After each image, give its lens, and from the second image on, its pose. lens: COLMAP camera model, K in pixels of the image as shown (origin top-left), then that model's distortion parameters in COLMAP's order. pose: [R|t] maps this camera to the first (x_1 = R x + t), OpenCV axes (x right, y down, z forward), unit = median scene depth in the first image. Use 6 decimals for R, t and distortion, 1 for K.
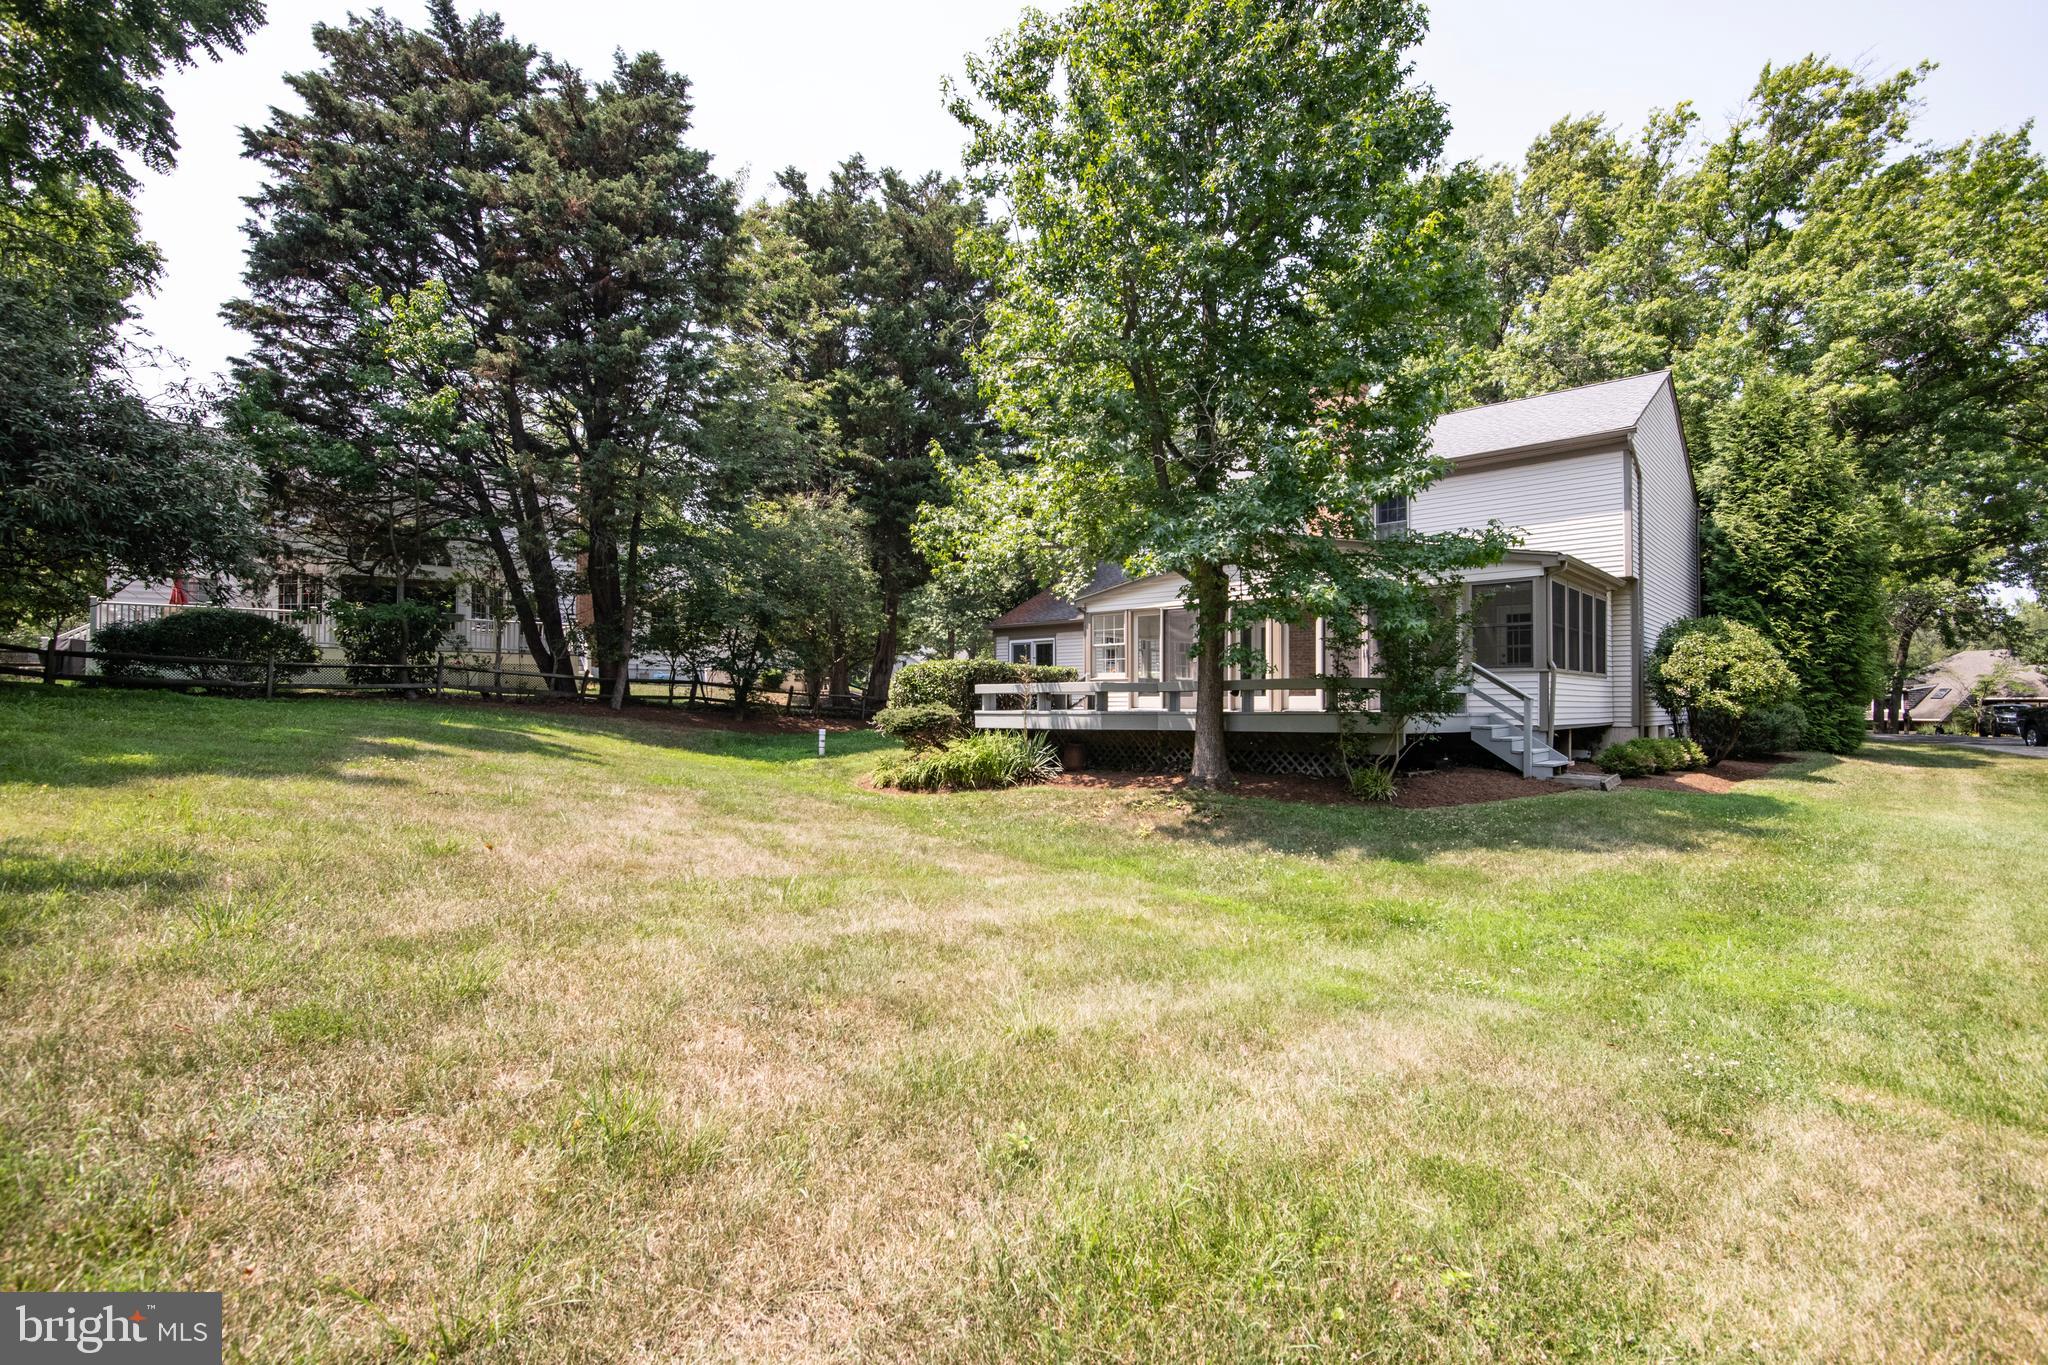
lens RADIAL K [[939.9, 0, 1024.0], [0, 939.9, 682.5], [0, 0, 1]] dist [0.030017, -0.025160]
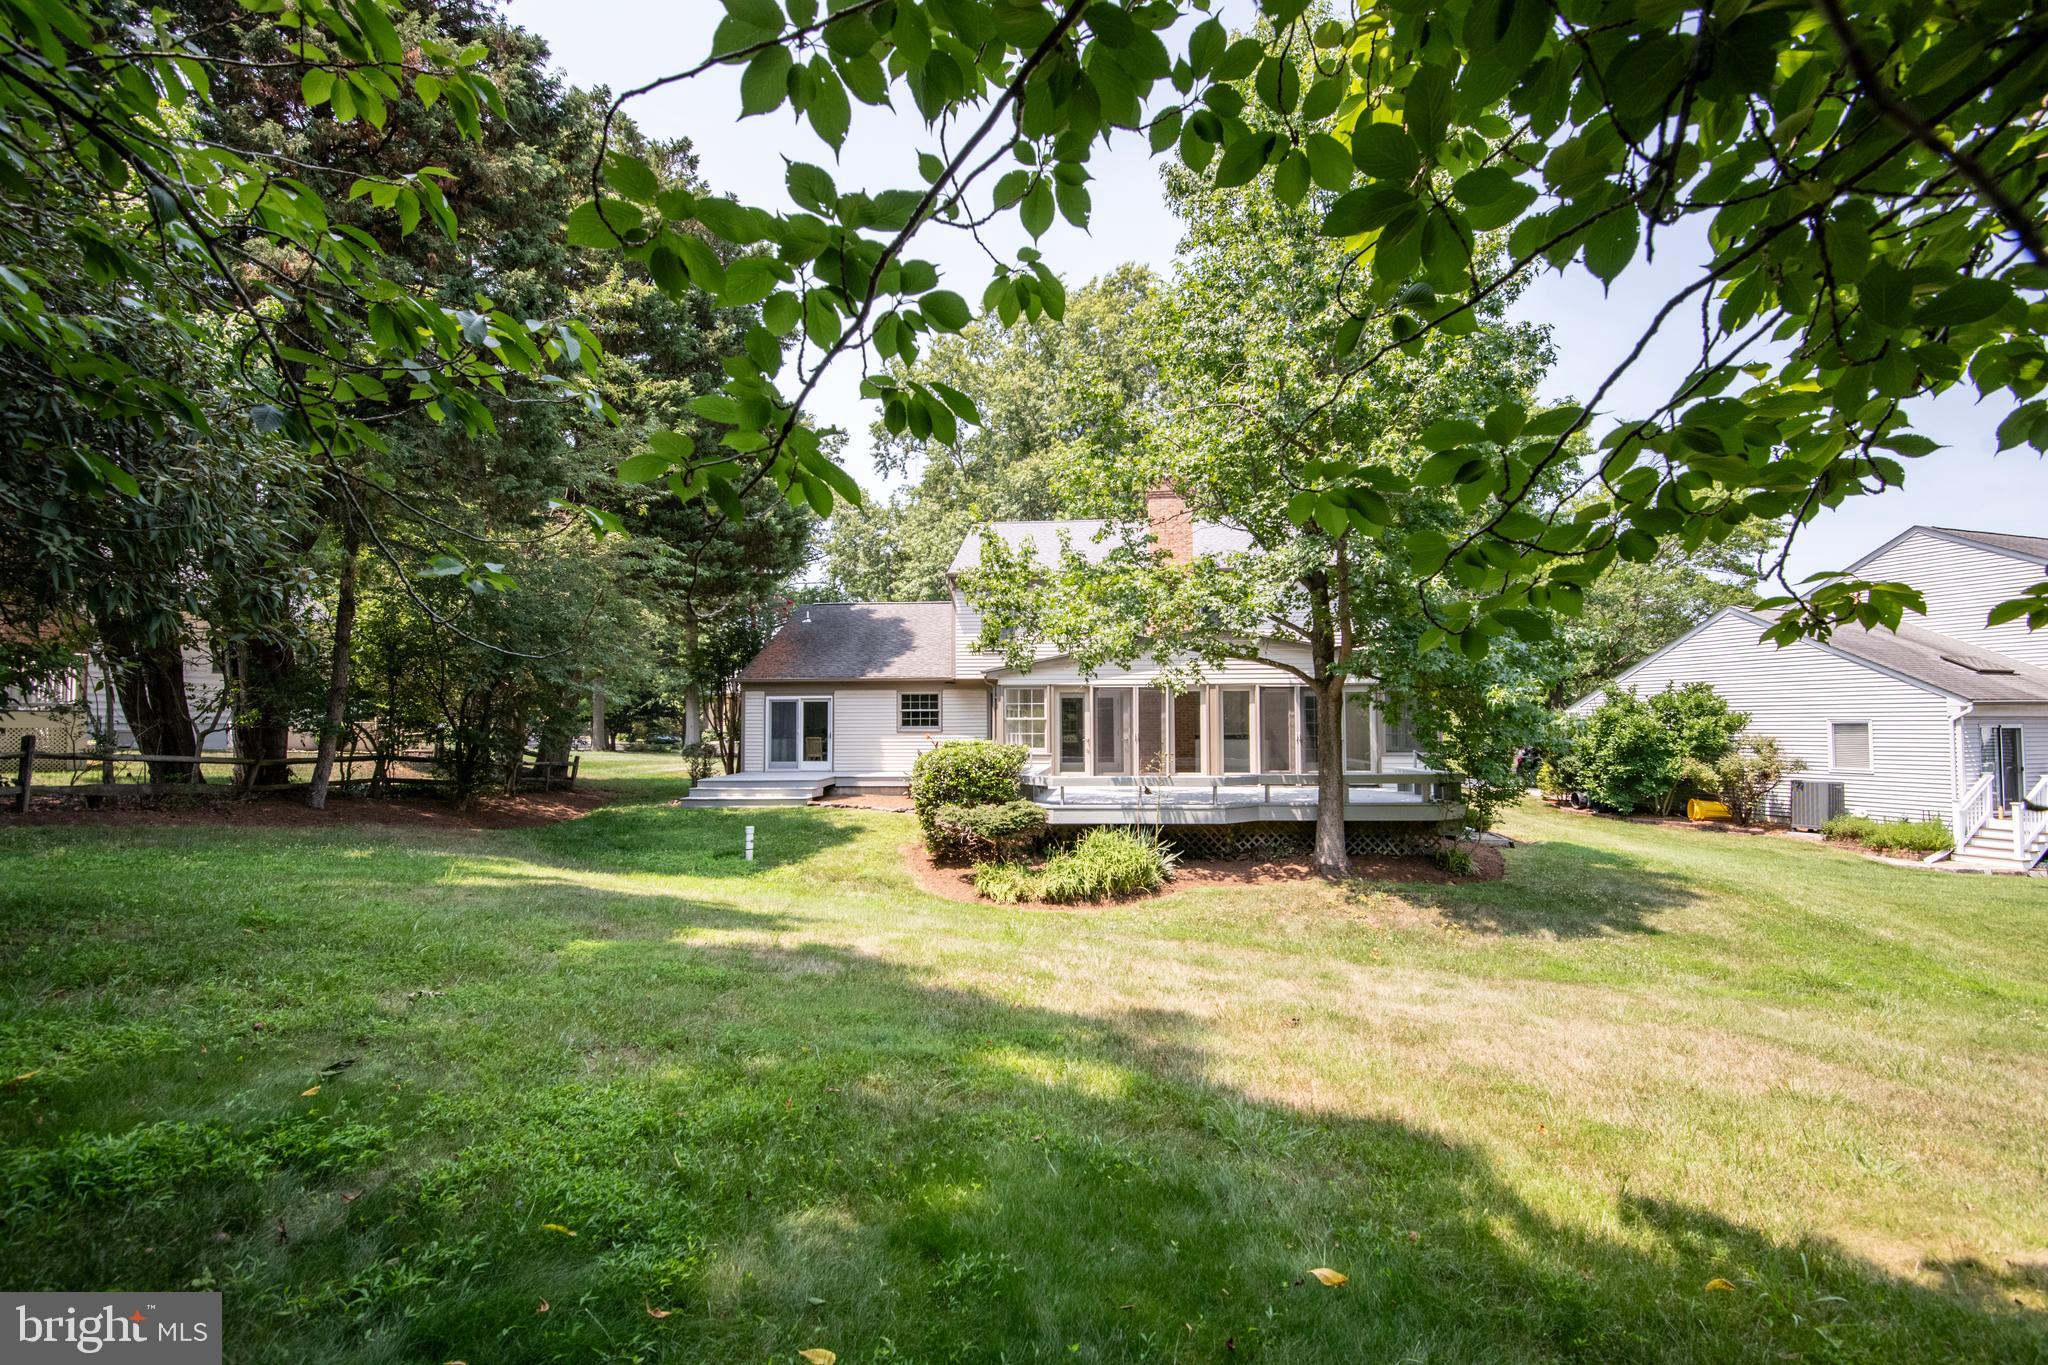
lens RADIAL K [[939.9, 0, 1024.0], [0, 939.9, 682.5], [0, 0, 1]] dist [0.030017, -0.025160]
pose [[0.817821, 0.022006, 0.575052, -0.679799], [-0.004987, 0.999502, -0.031157, -0.069766], [-0.575452, 0.022613, 0.817523, 0.270741]]
